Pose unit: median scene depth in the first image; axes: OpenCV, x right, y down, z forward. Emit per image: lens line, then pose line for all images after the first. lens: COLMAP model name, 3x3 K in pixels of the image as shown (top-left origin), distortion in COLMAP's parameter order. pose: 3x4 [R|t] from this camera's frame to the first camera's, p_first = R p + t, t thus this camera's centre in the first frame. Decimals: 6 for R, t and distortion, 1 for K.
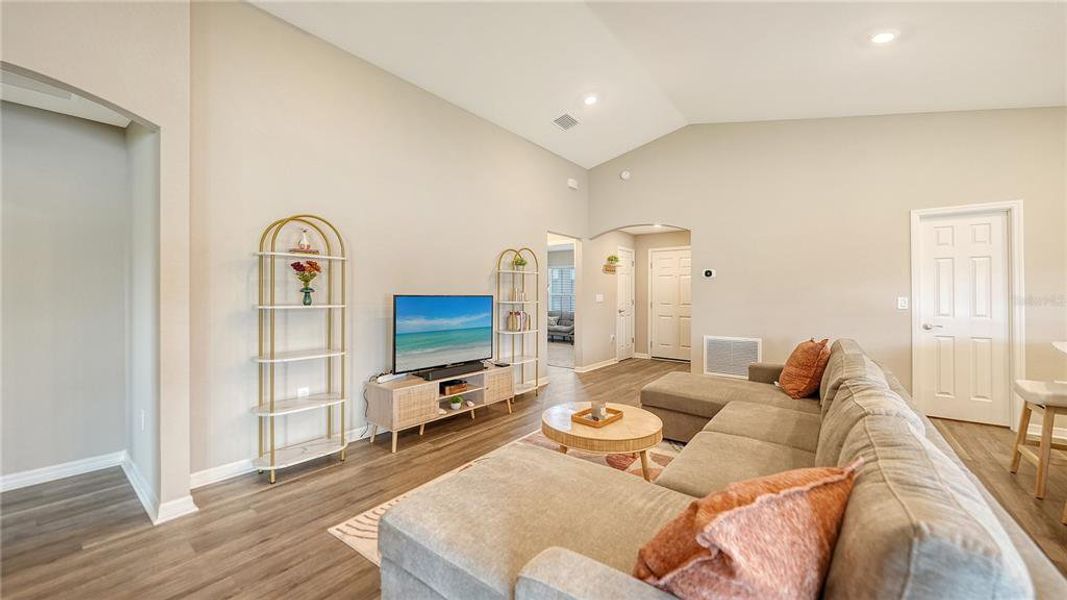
lens RADIAL K [[395.0, 0, 529.5], [0, 395.0, 295.1], [0, 0, 1]] dist [-0.001245, -0.000351]
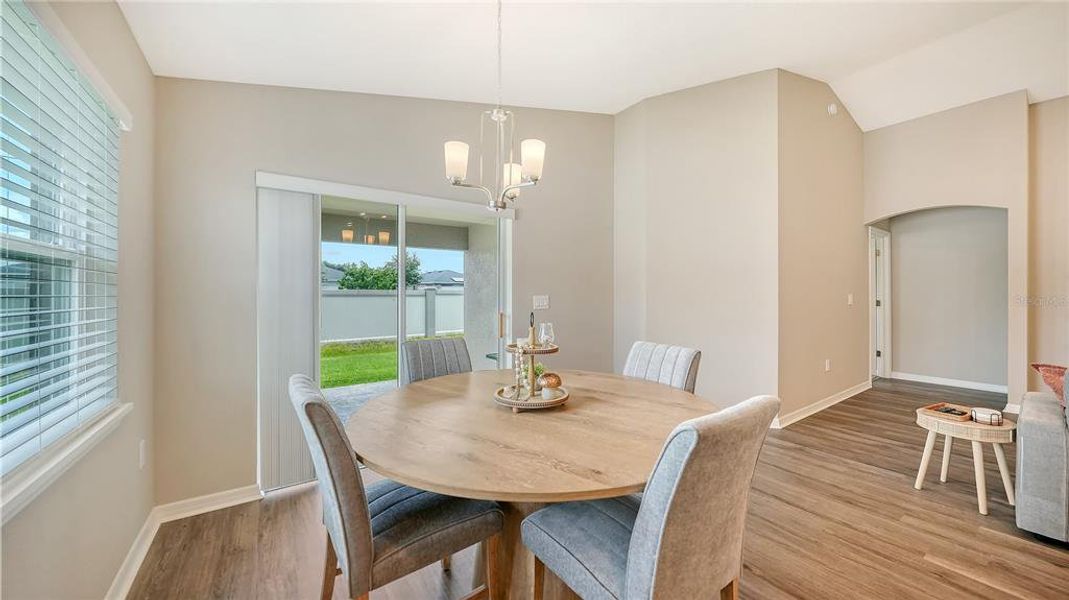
lens RADIAL K [[375.8, 0, 529.3], [0, 375.8, 293.2], [0, 0, 1]] dist [0.000742, 0.000046]
pose [[-0.293501, -0.008514, -0.955921, 0.893398], [-0.004201, 0.999962, -0.007616, 0.008797], [0.955949, 0.001780, -0.293526, -0.415843]]
